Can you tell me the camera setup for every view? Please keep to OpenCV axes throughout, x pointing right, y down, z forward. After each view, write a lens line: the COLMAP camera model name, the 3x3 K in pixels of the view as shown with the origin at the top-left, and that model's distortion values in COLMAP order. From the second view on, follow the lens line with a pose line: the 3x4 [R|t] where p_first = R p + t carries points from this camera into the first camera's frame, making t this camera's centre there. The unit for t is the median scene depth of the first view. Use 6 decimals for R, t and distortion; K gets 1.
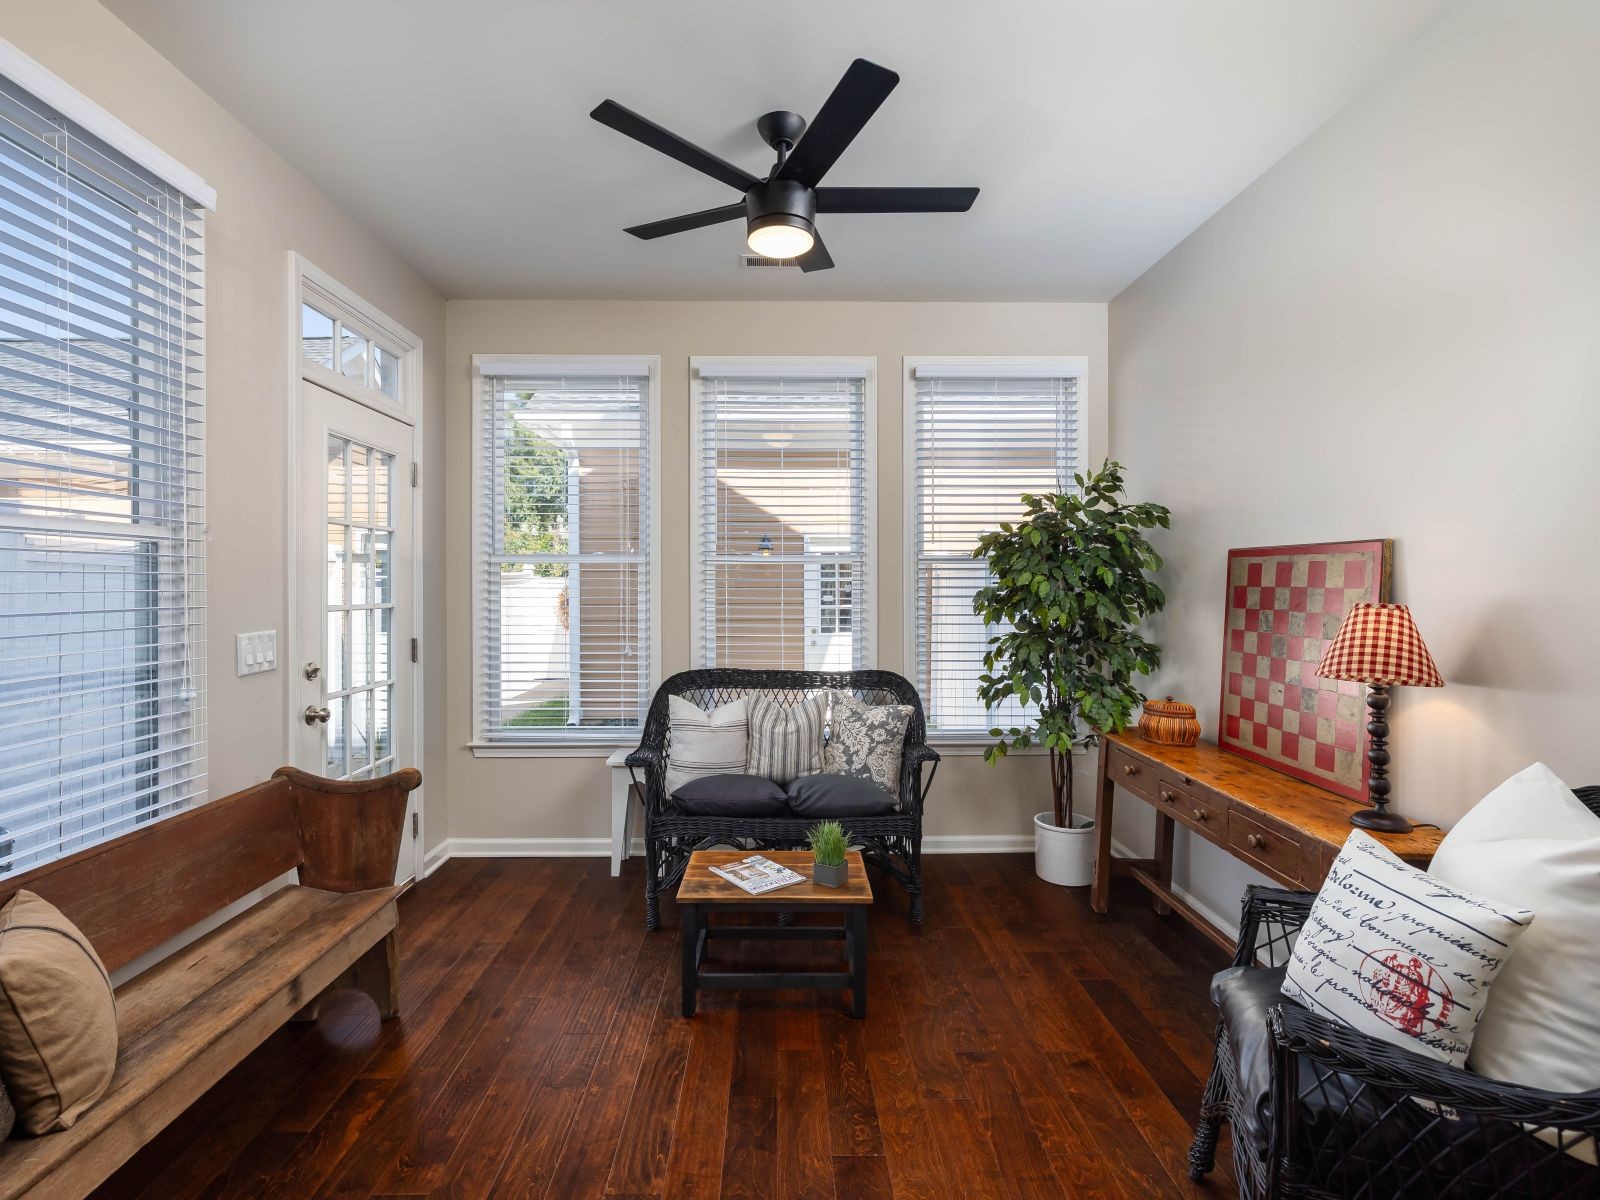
lens RADIAL K [[752.2, 0, 799.8], [0, 752.2, 599.8], [0, 0, 1]] dist [0.001896, 0.000115]
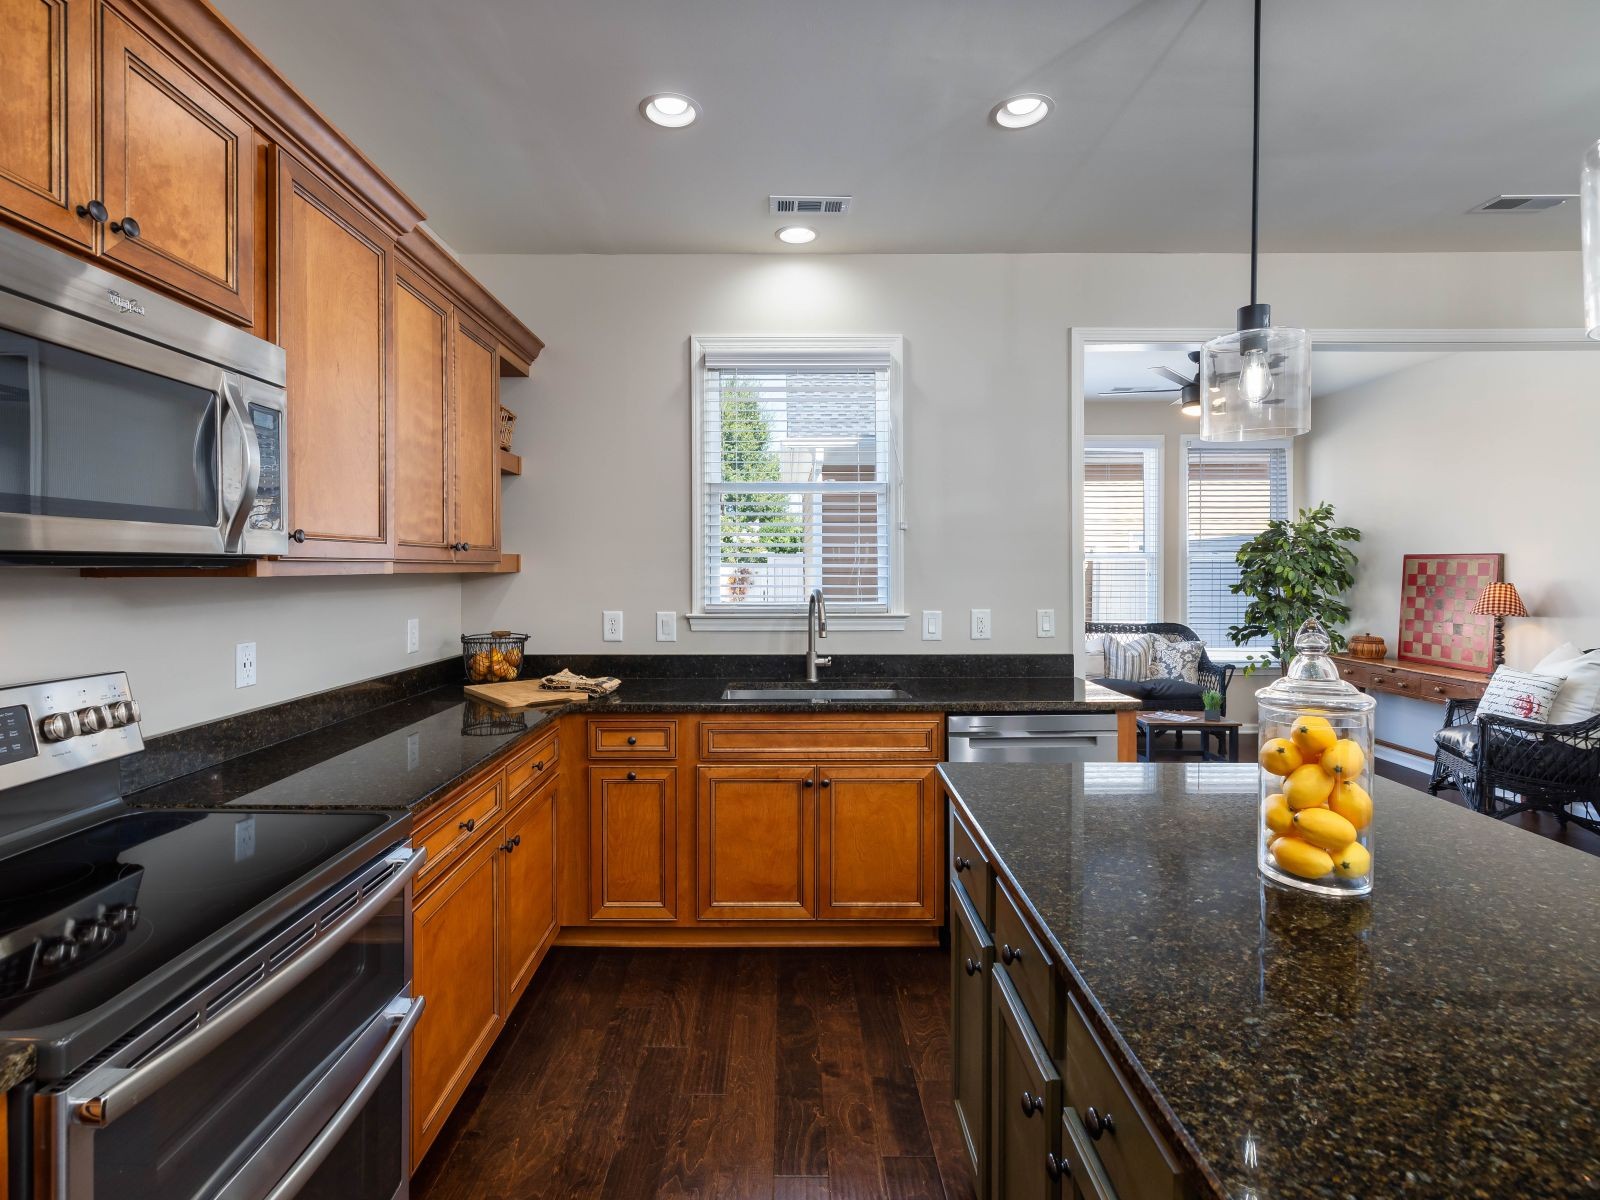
lens RADIAL K [[752.2, 0, 799.1], [0, 752.2, 586.4], [0, 0, 1]] dist [0.001896, 0.000115]
pose [[0.999665, 0.003494, -0.025661, -0.922935], [-0.003368, 0.999982, 0.004960, 0.008742], [0.025677, -0.004872, 0.999658, -0.954103]]
